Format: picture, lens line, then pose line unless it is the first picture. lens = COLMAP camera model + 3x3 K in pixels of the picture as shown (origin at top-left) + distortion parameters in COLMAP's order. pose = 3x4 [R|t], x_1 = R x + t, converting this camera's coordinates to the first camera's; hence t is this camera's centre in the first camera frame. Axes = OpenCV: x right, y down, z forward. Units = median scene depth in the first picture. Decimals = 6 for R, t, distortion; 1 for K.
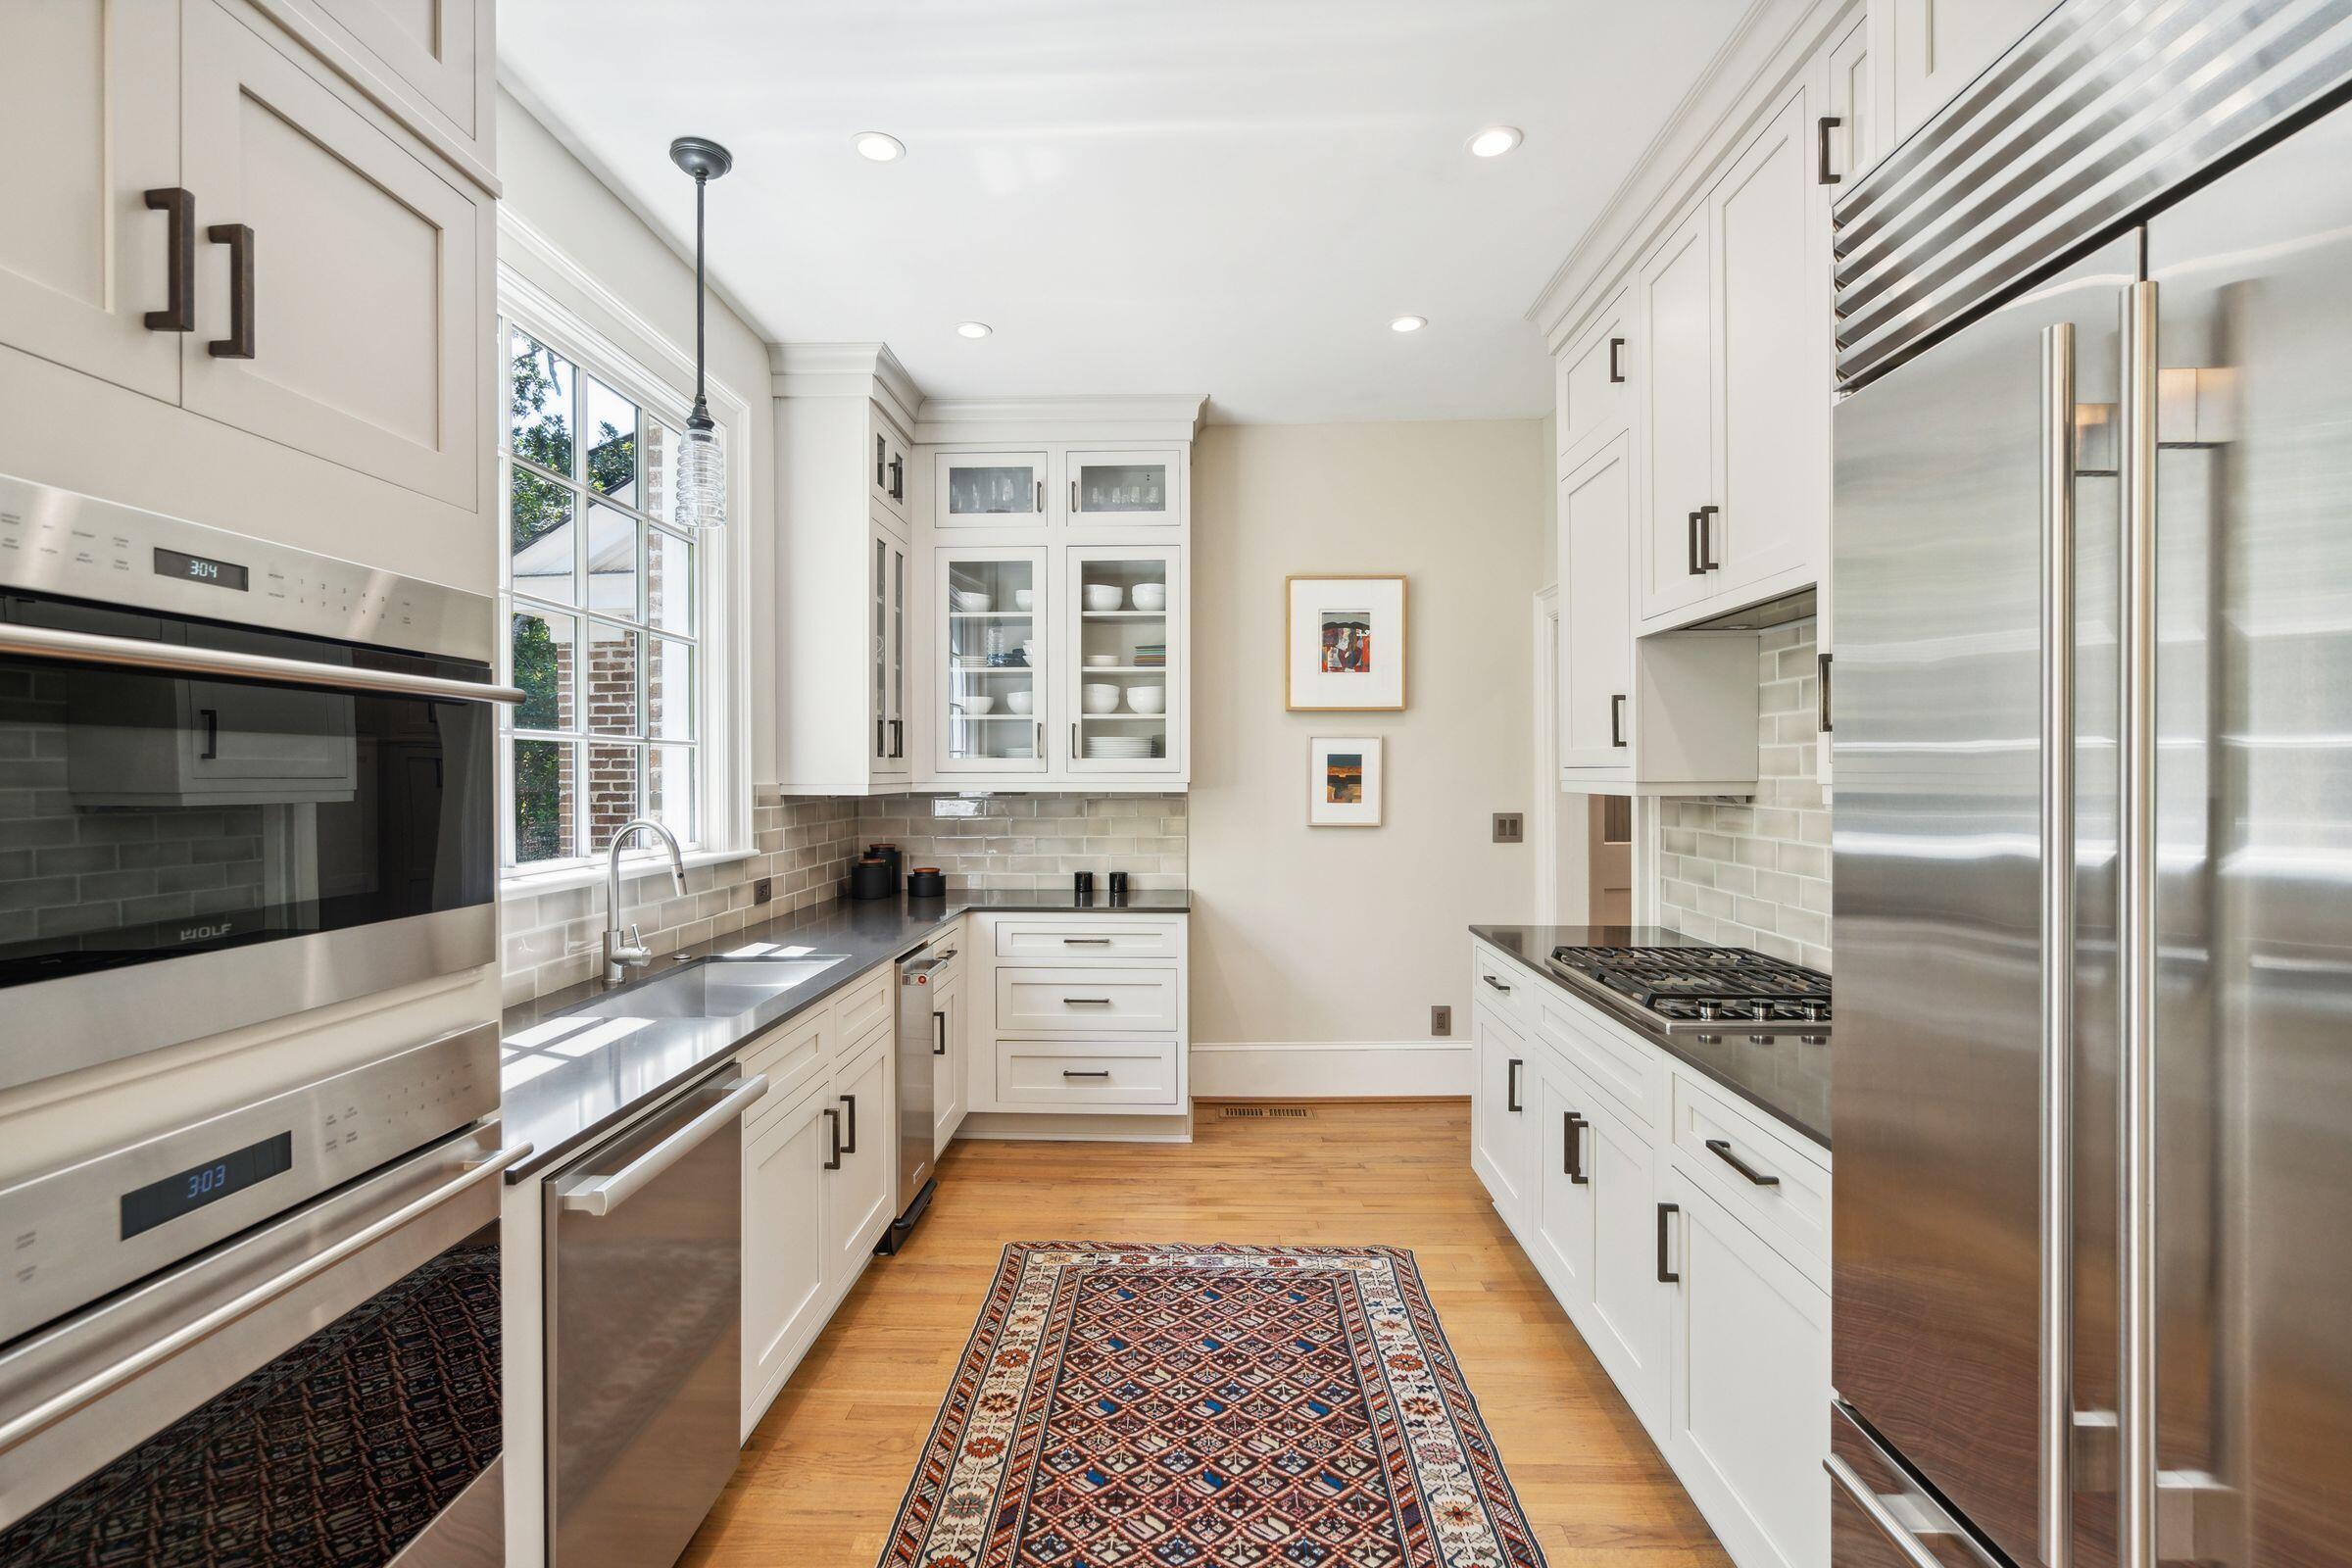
lens RADIAL K [[1084.7, 0, 1180.3], [0, 1084.7, 778.4], [0, 0, 1]] dist [-0.002360, 0.002690]
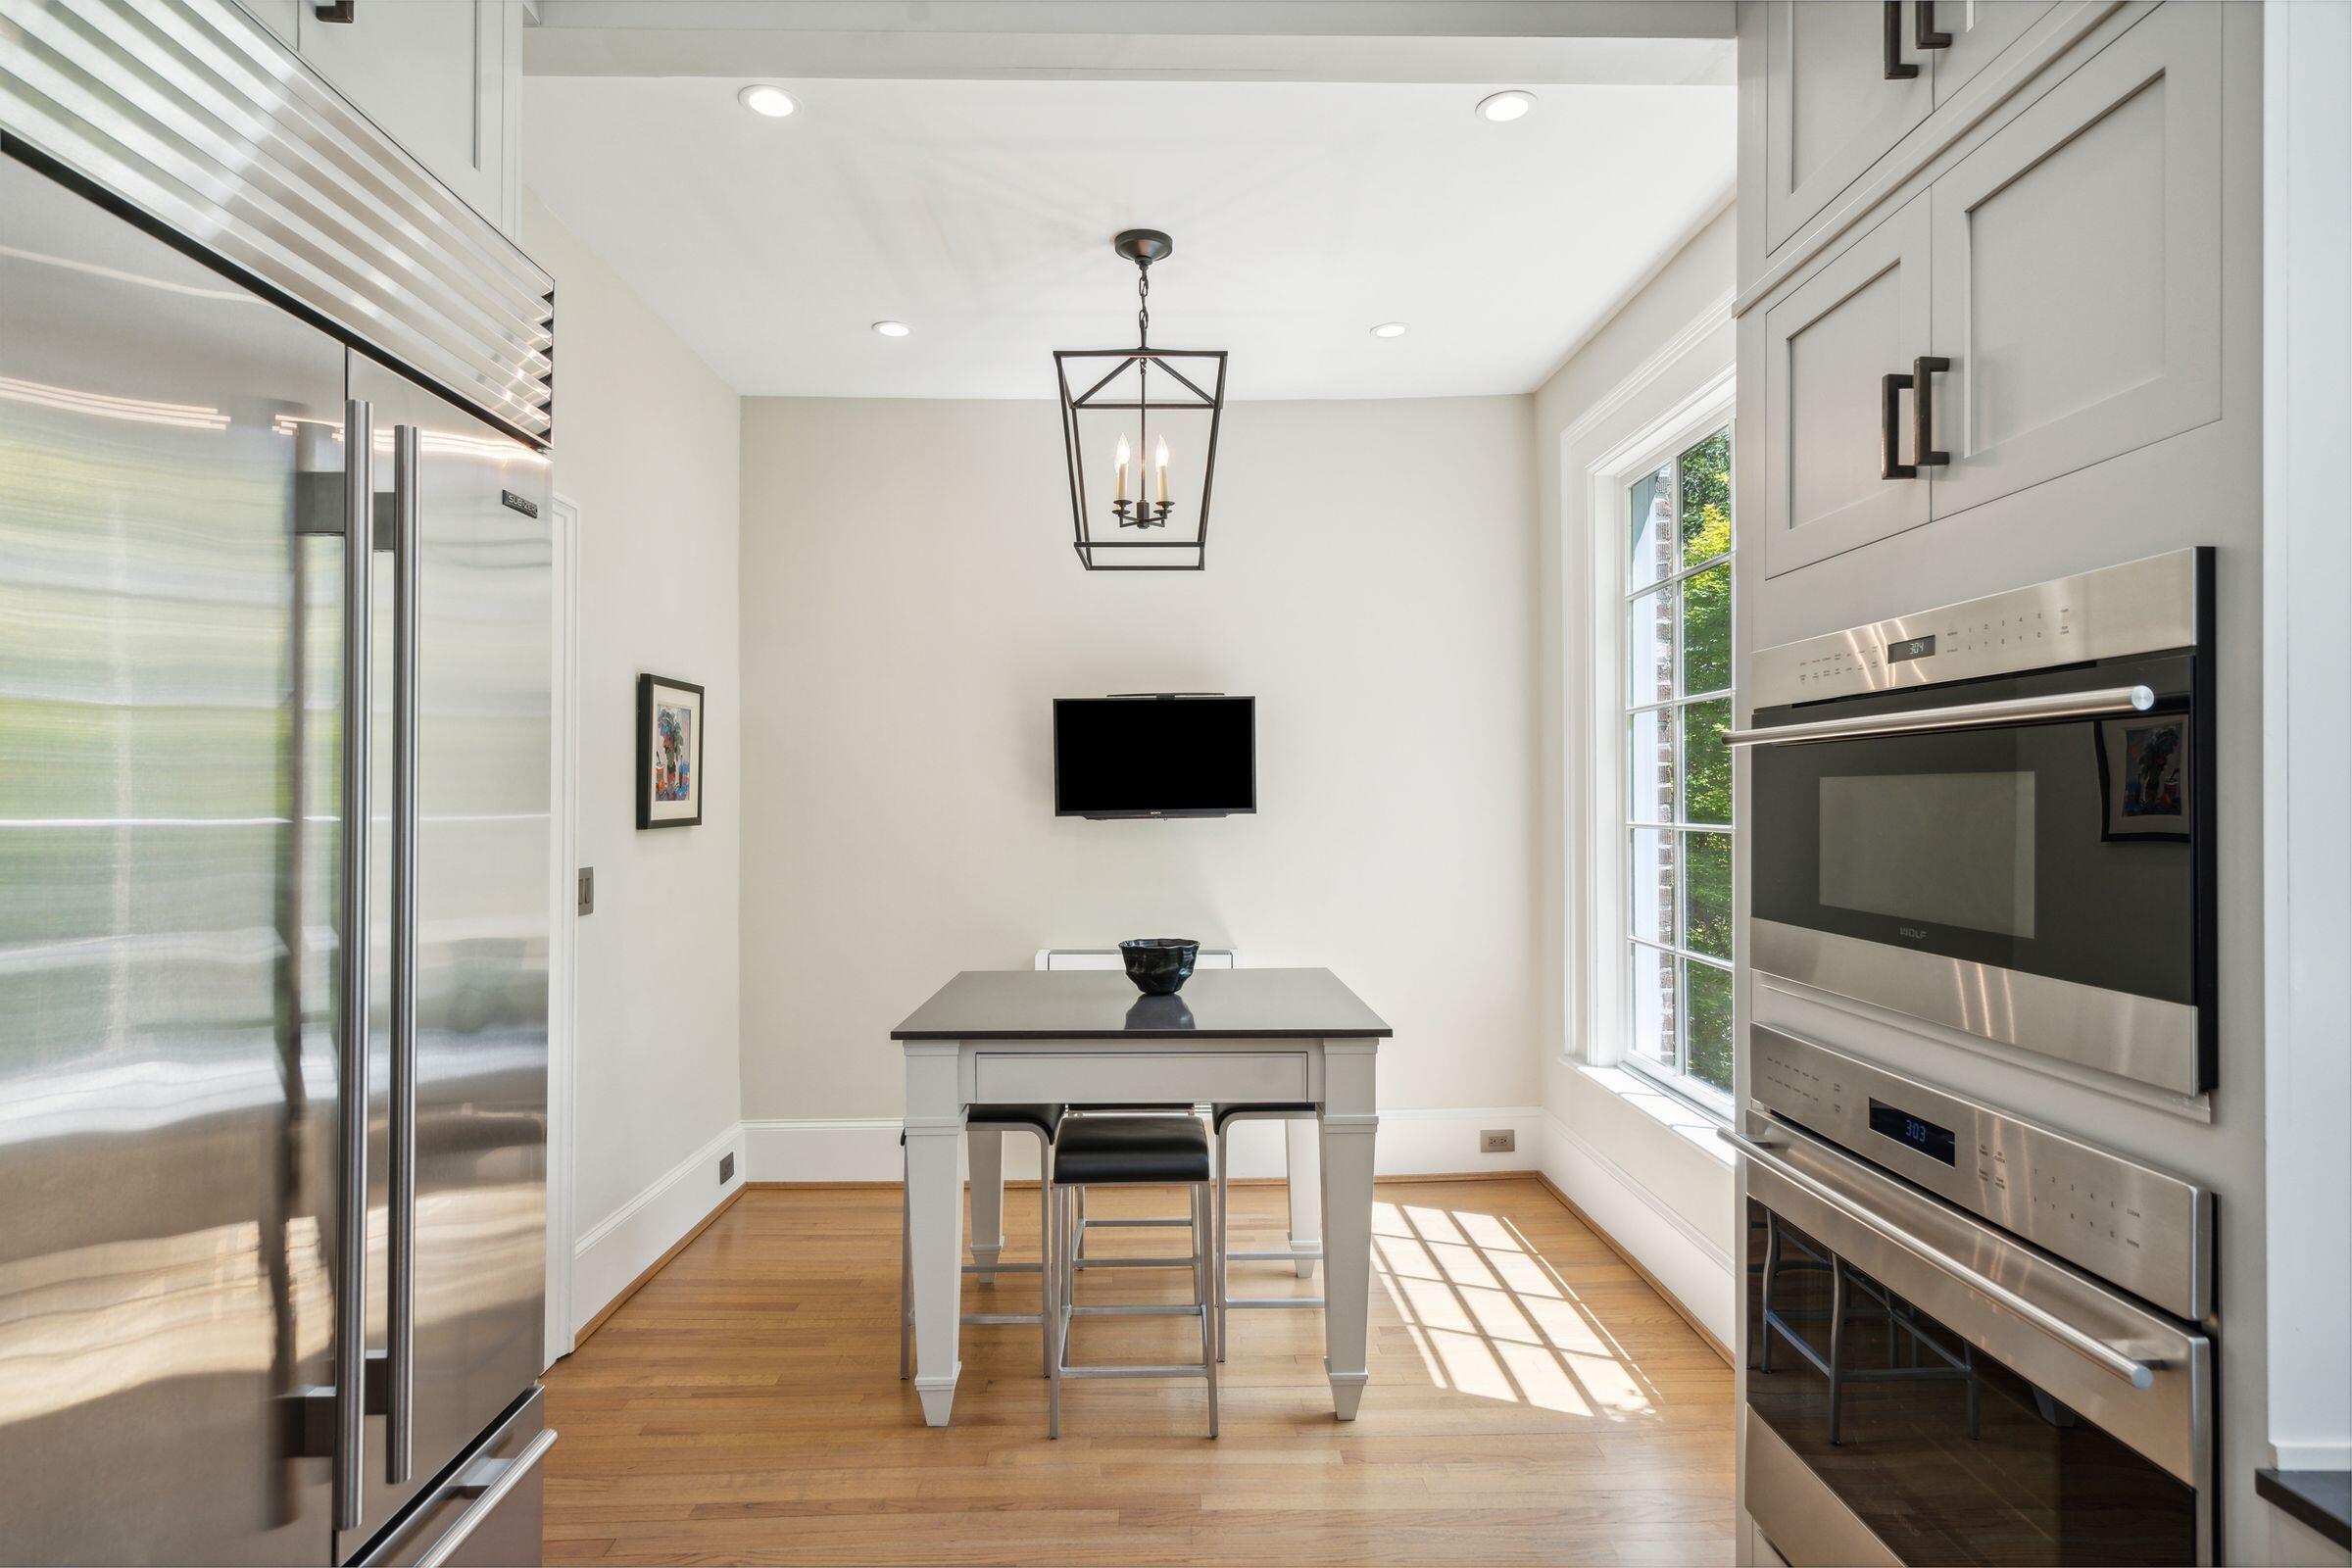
lens RADIAL K [[1254.6, 0, 1177.4], [0, 1254.6, 779.0], [0, 0, 1]] dist [-0.002118, -0.000082]
pose [[-0.999423, -0.002200, -0.033882, 0.003665], [-0.001923, 0.999964, -0.008208, -0.006267], [0.033899, -0.008138, -0.999392, 0.607633]]
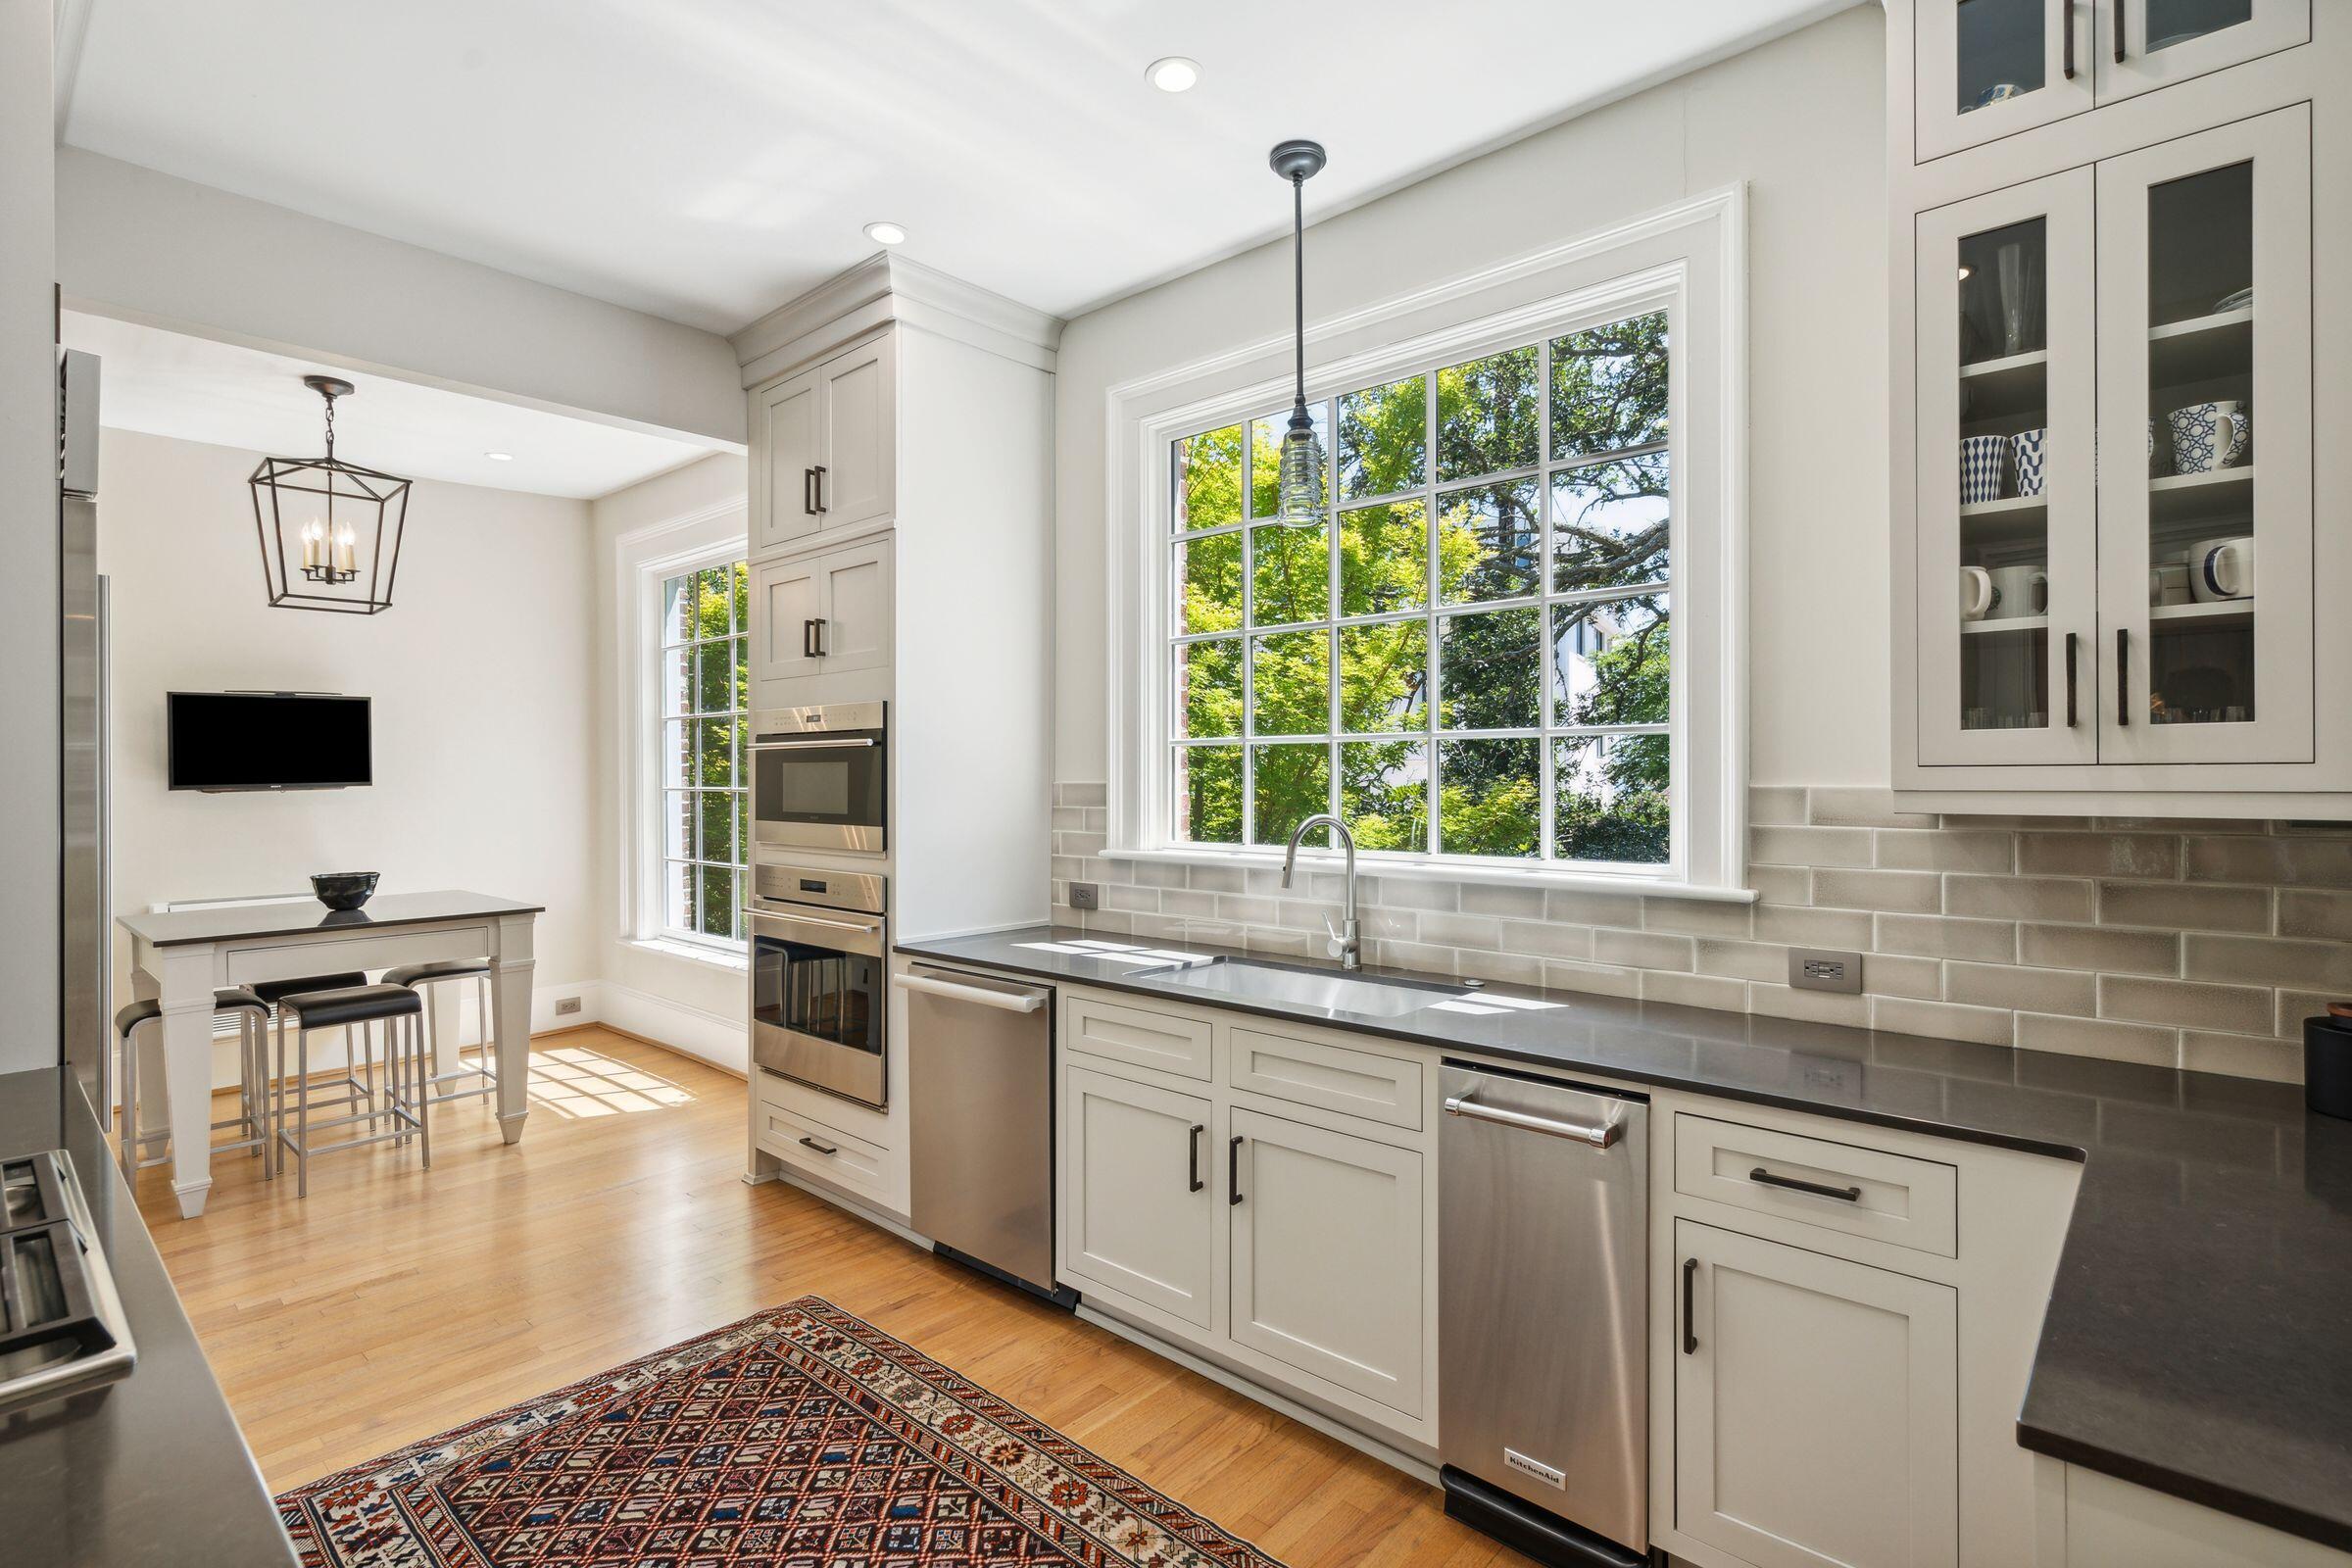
lens RADIAL K [[1120.4, 0, 1174.7], [0, 1120.4, 779.4], [0, 0, 1]] dist [-0.000012, 0.000172]
pose [[-0.653156, 0.006973, -0.757191, 0.289788], [-0.000730, 0.999951, 0.009838, -0.006306], [0.757223, 0.006978, -0.653119, 1.091138]]
